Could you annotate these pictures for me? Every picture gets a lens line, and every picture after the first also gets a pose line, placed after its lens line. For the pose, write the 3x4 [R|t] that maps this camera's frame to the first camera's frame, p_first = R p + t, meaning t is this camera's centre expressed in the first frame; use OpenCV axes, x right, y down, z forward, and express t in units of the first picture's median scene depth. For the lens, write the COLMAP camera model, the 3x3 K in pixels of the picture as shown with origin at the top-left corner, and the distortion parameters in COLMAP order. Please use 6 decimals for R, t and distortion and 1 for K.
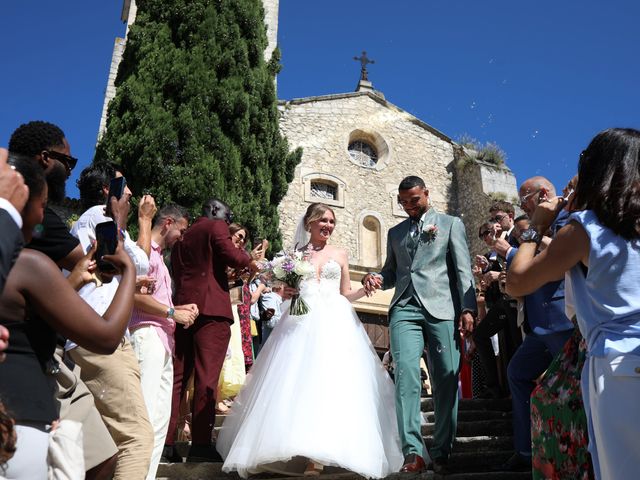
lens RADIAL K [[699.8, 0, 321.2], [0, 699.8, 238.5], [0, 0, 1]] dist [-0.056346, 0.000000]
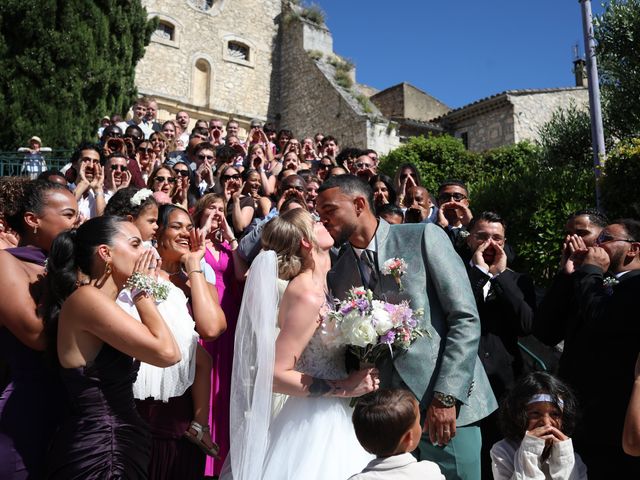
lens RADIAL K [[699.8, 0, 320.2], [0, 699.8, 240.3], [0, 0, 1]] dist [-0.056346, 0.000000]
pose [[0.960478, 0.040827, 0.275346, -0.044903], [-0.113712, 0.960431, 0.254247, -0.059861], [-0.254071, -0.275508, 0.927116, -0.158798]]
